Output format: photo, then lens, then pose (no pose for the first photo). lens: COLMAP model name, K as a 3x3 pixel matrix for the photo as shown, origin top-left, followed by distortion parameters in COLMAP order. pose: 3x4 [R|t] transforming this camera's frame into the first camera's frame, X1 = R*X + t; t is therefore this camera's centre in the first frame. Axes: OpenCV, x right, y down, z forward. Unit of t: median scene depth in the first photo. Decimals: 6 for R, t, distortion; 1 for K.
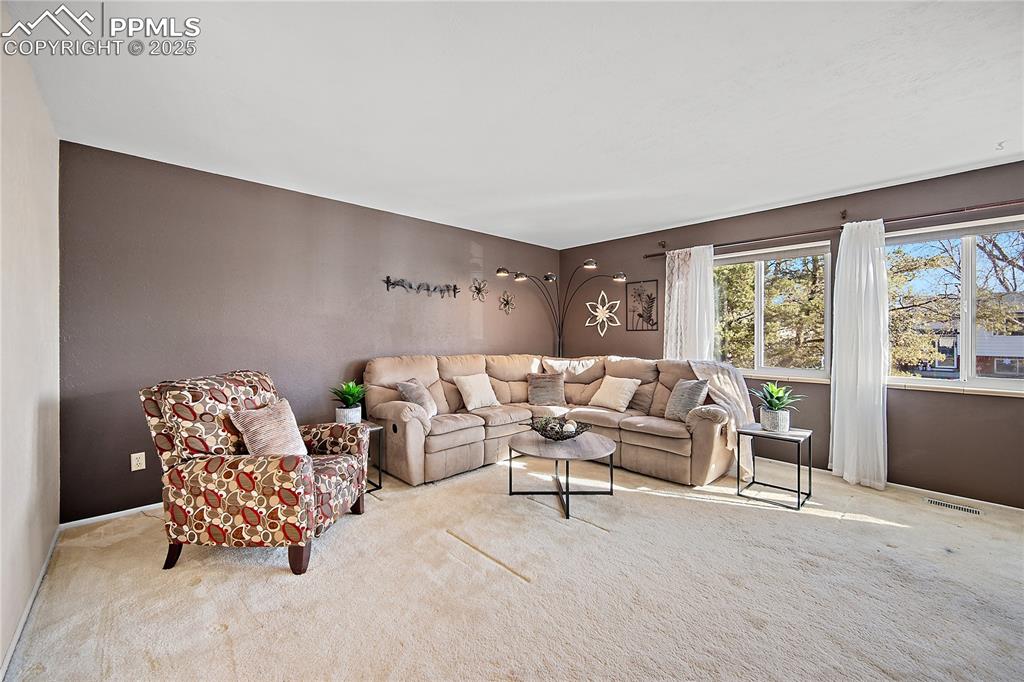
lens RADIAL K [[401.6, 0, 511.3], [0, 401.6, 335.8], [0, 0, 1]] dist [-0.003836, -0.000657]
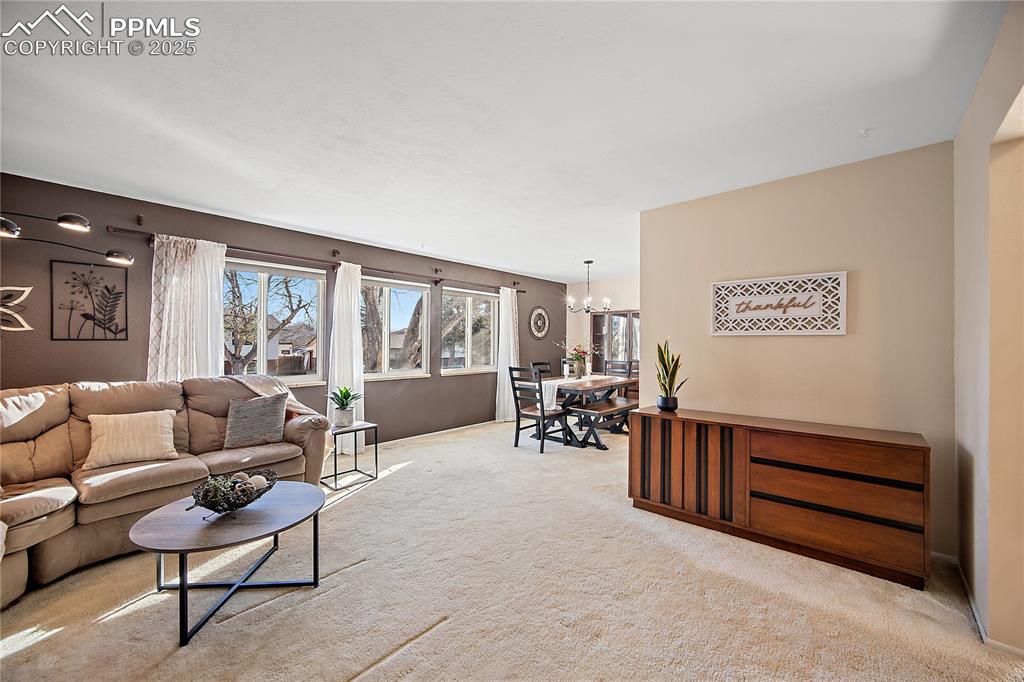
lens RADIAL K [[401.6, 0, 506.3], [0, 401.6, 342.0], [0, 0, 1]] dist [-0.003836, -0.000657]
pose [[-0.078223, 0.005381, 0.996921, -0.412484], [0.006763, 0.999965, -0.004866, -0.003115], [-0.996913, 0.006362, -0.078256, 0.439136]]
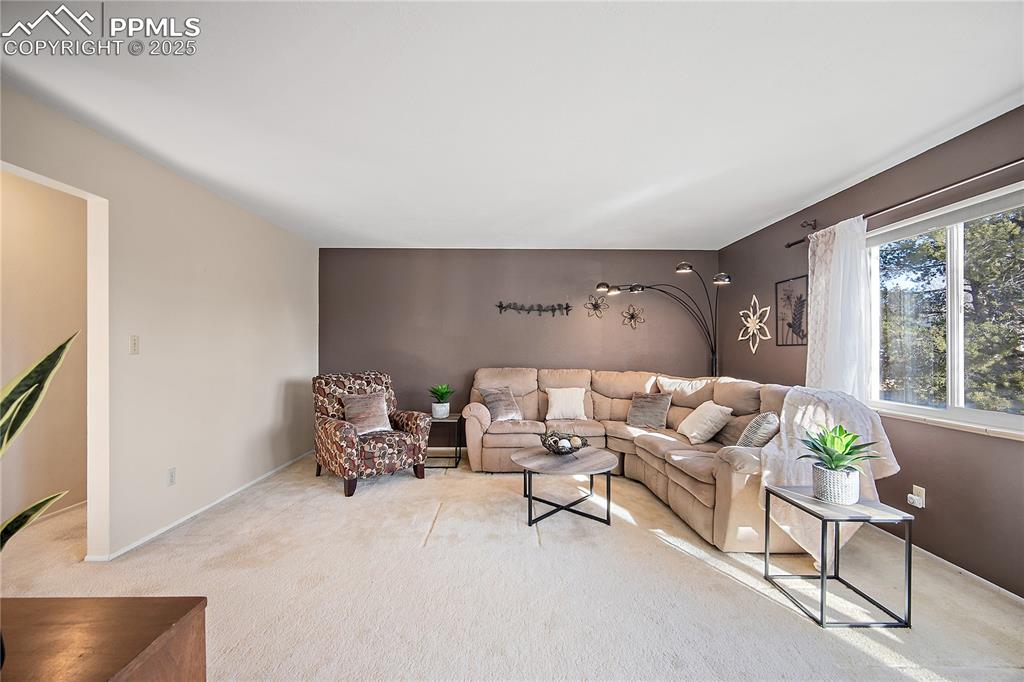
lens RADIAL K [[401.6, 0, 512.5], [0, 401.6, 347.9], [0, 0, 1]] dist [-0.003836, -0.000657]
pose [[0.734217, 0.000083, -0.678915, 0.508298], [-0.006751, 0.999951, -0.007179, 0.000193], [0.678881, 0.009854, 0.734182, 0.123207]]
